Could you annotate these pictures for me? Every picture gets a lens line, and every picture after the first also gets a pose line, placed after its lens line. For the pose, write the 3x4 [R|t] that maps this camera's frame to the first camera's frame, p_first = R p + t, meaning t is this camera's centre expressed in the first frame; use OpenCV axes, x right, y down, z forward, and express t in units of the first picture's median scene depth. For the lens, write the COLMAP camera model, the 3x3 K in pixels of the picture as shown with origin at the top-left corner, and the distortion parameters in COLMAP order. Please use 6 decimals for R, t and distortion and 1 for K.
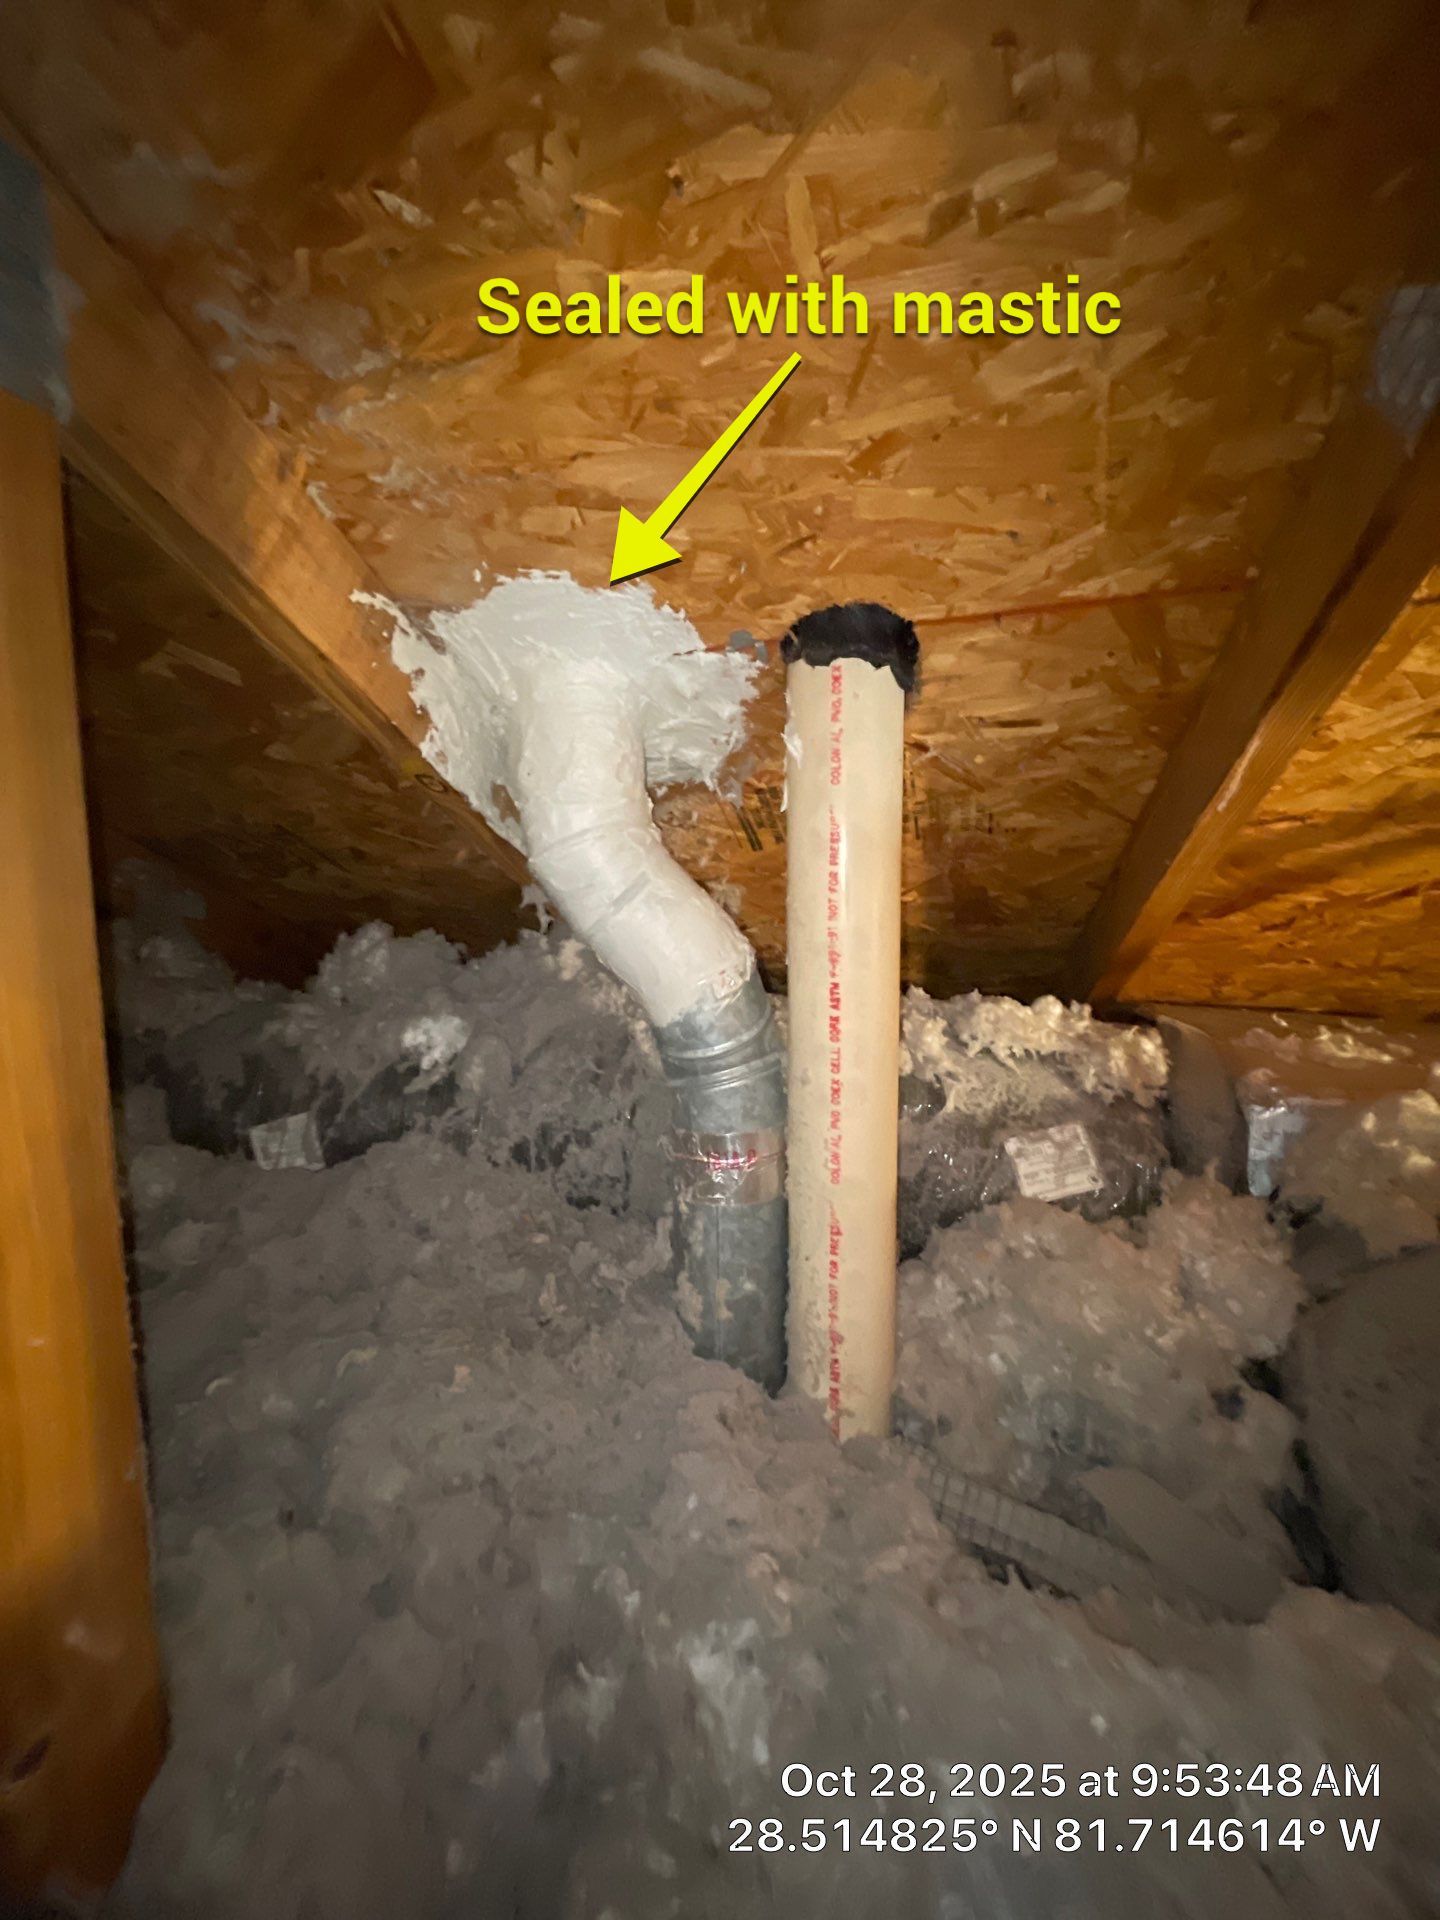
lens RADIAL K [[775.3, 0, 729.5], [0, 775.3, 960.4], [0, 0, 1]] dist [-0.004284, 0.001076]
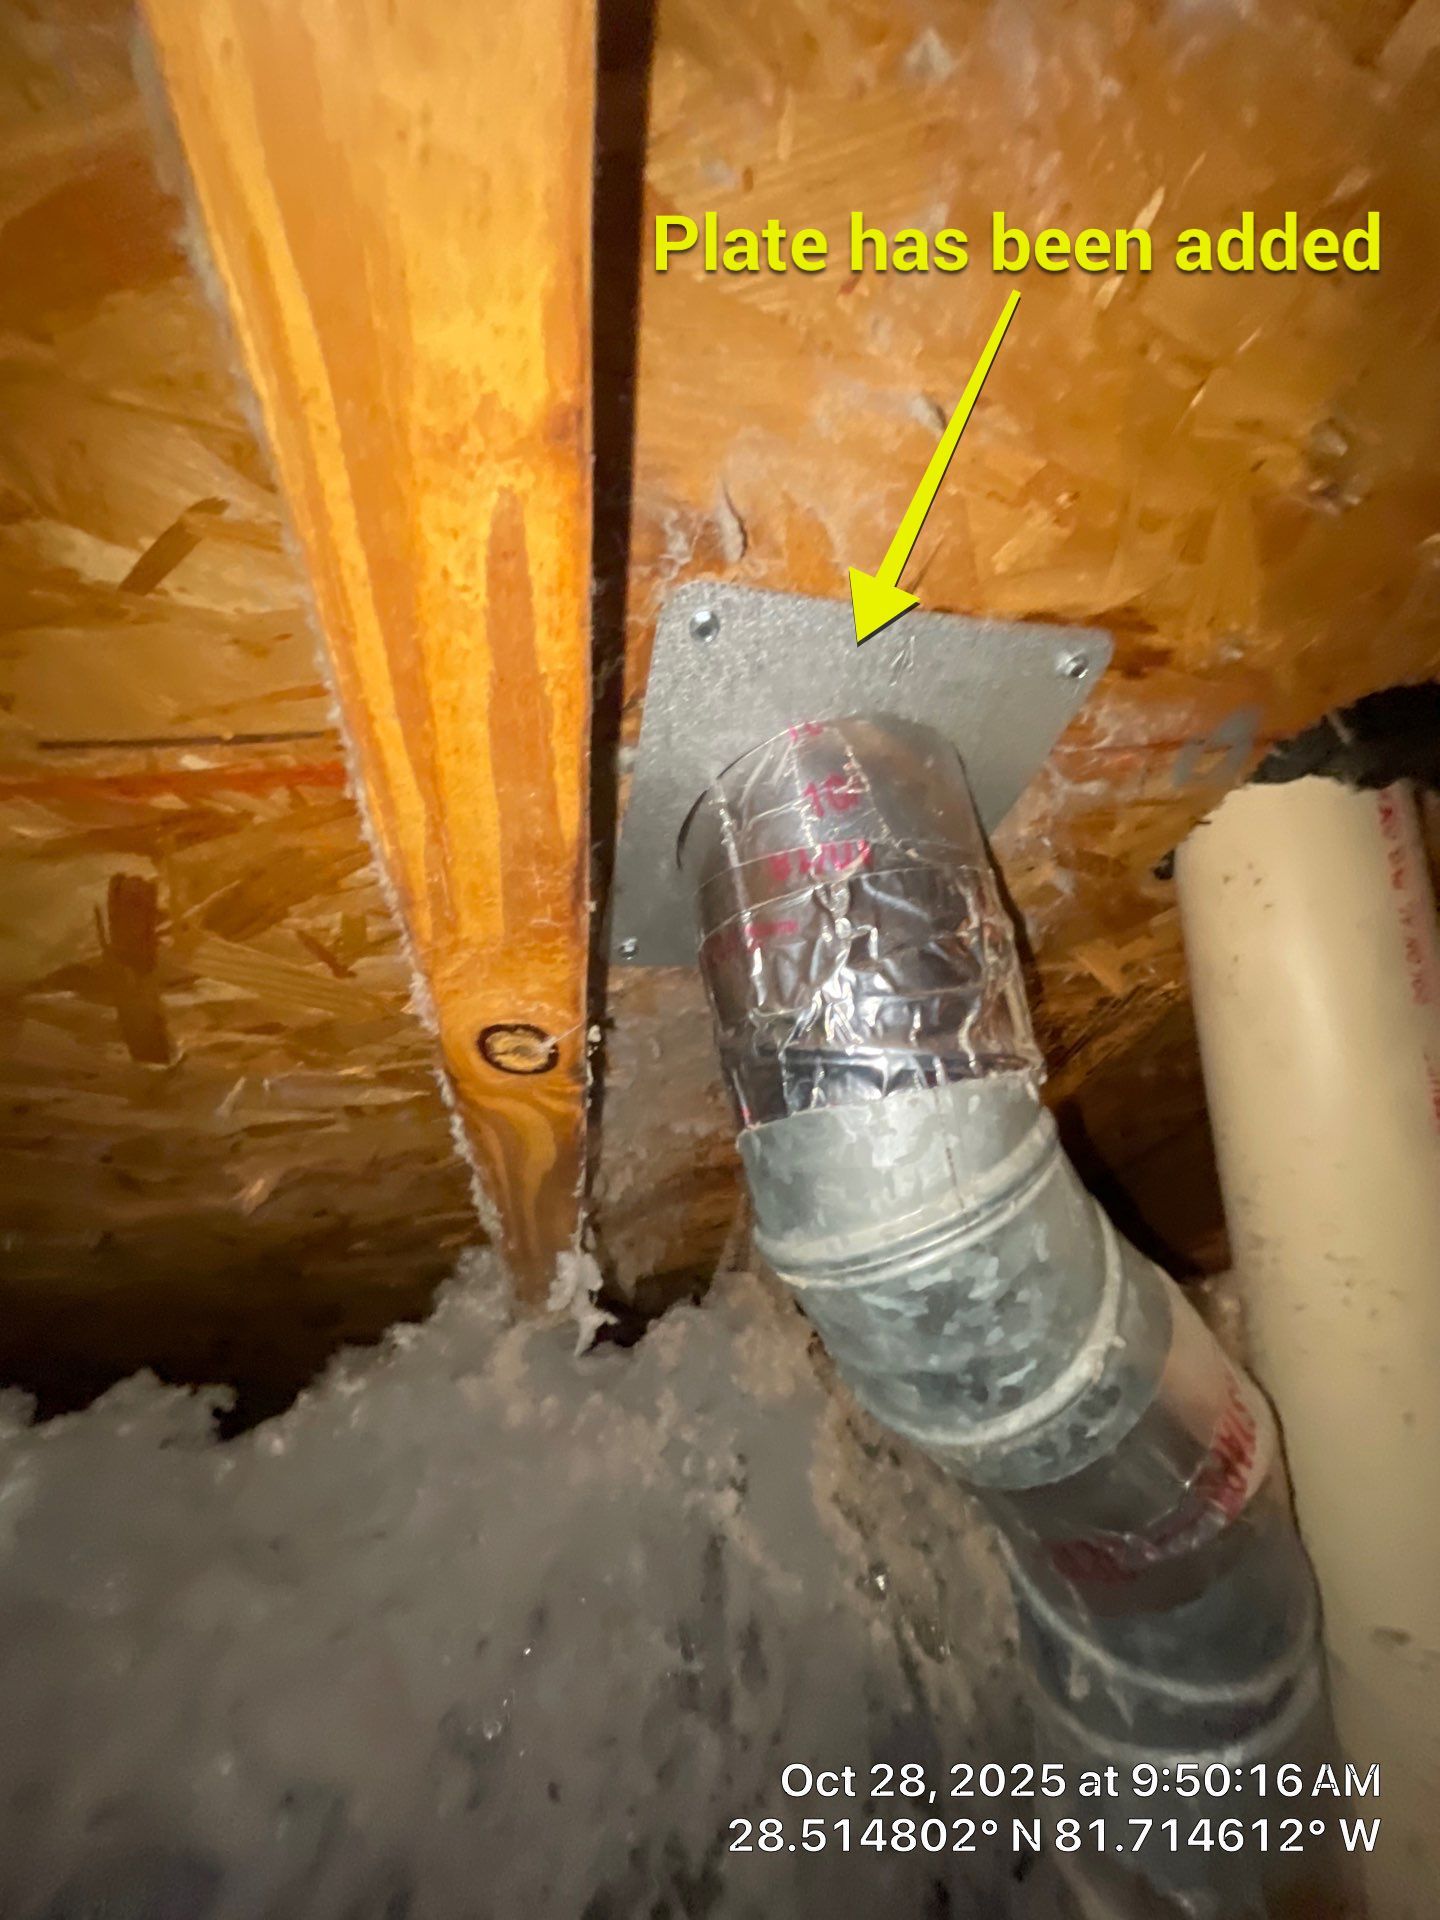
lens RADIAL K [[775.3, 0, 722.7], [0, 775.3, 959.7], [0, 0, 1]] dist [-0.004284, 0.001076]
pose [[0.886358, -0.015160, 0.462753, -0.363524], [0.136393, 0.963663, -0.229676, -0.143015], [-0.442456, 0.266692, 0.856218, 0.539616]]
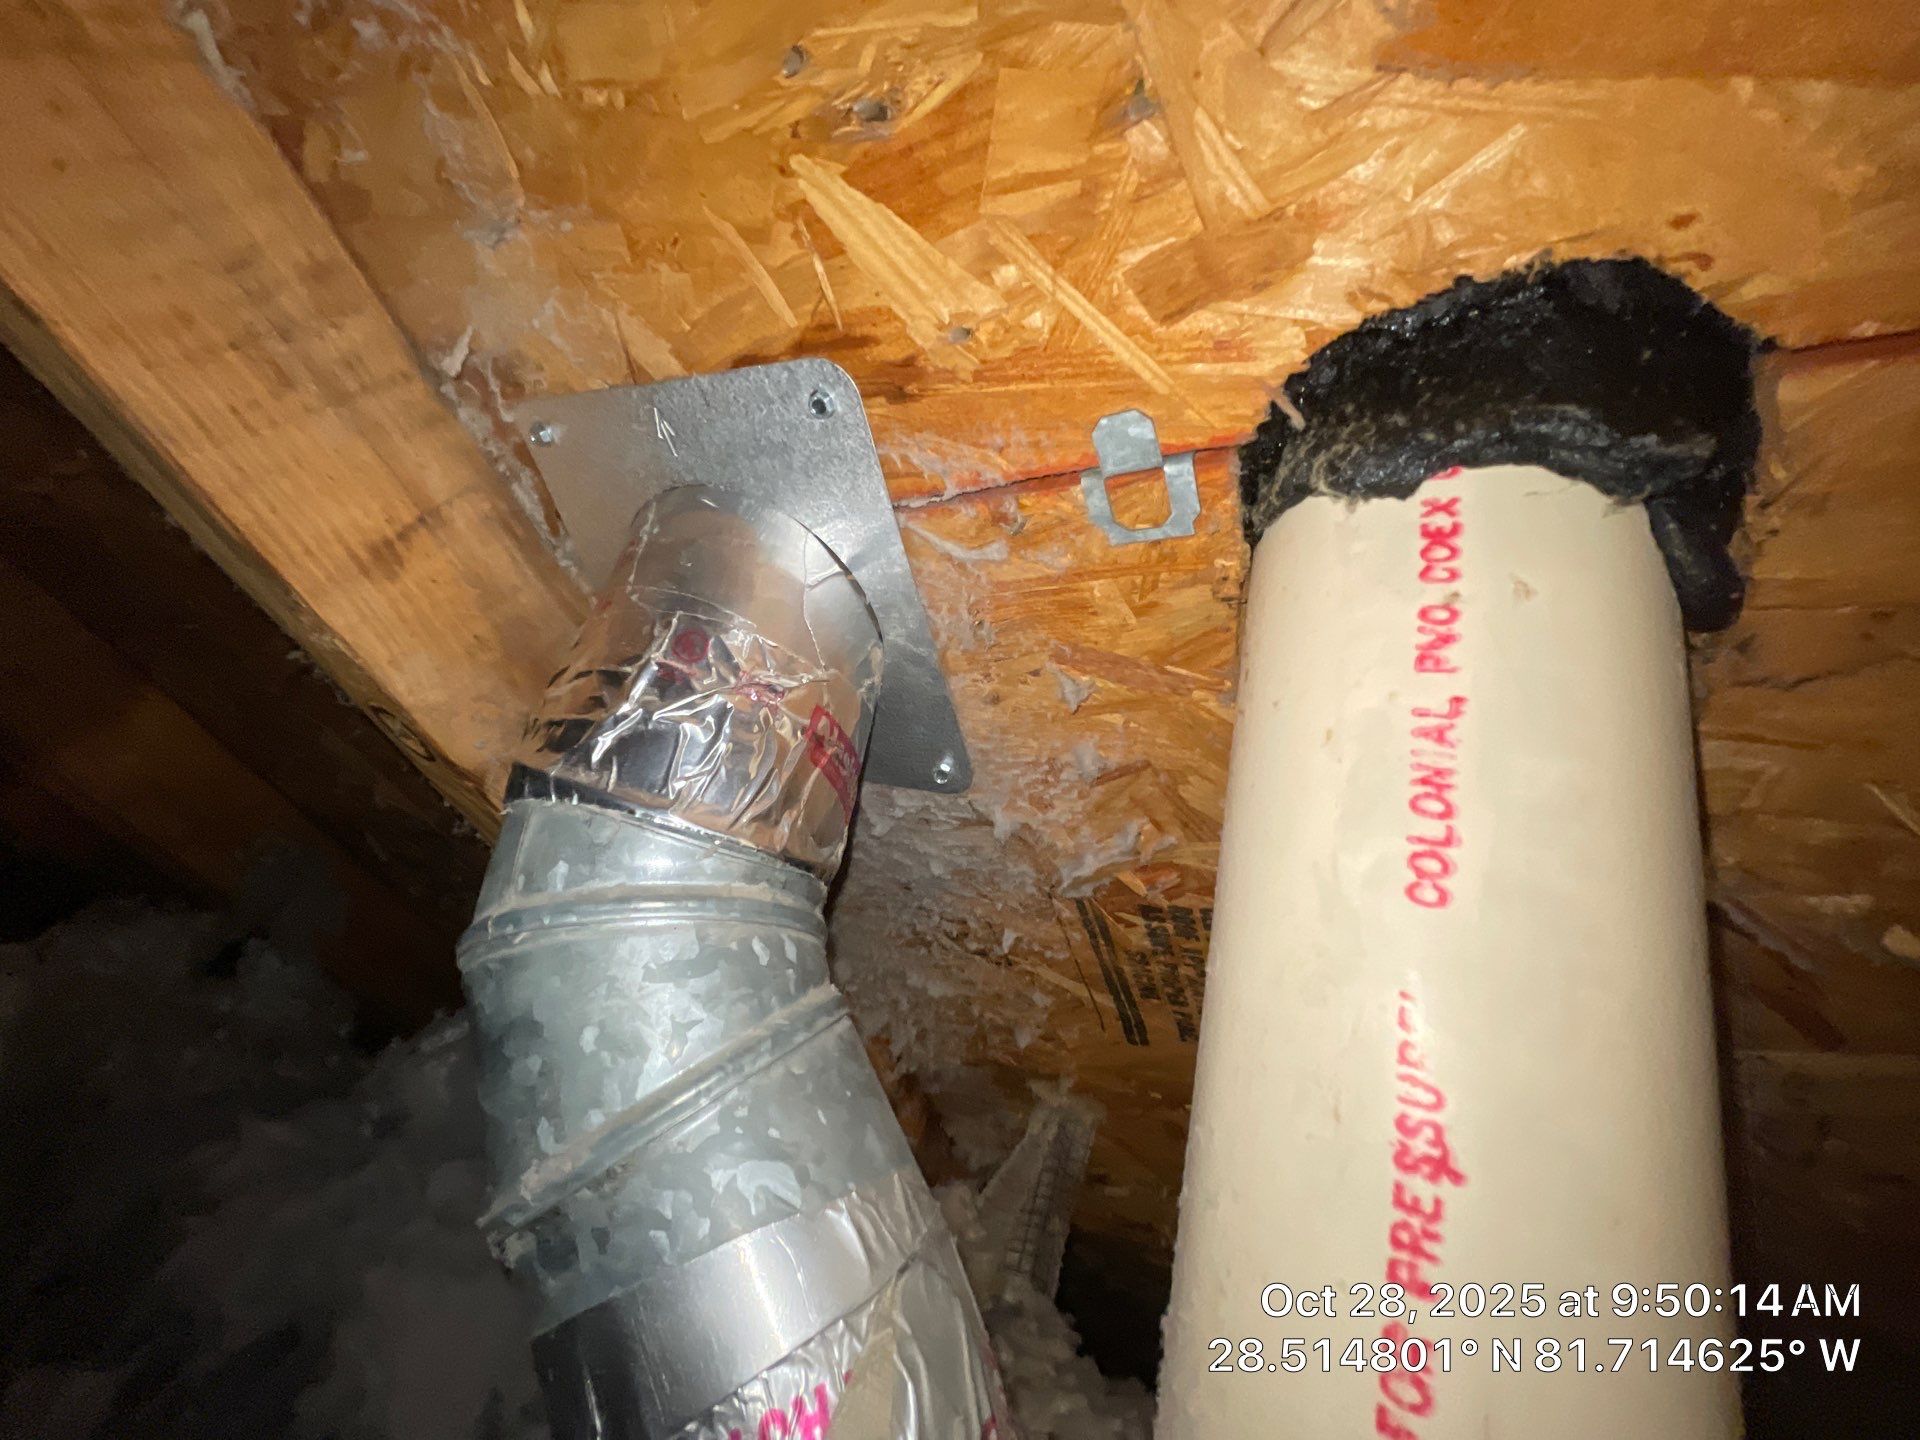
lens RADIAL K [[775.3, 0, 967.1], [0, 775.3, 722.7], [0, 0, 1]] dist [-0.004284, 0.001076]
pose [[0.952277, 0.137035, -0.272746, 0.042109], [-0.243970, 0.878701, -0.410322, -0.102783], [0.183434, 0.457282, 0.870199, 0.527855]]
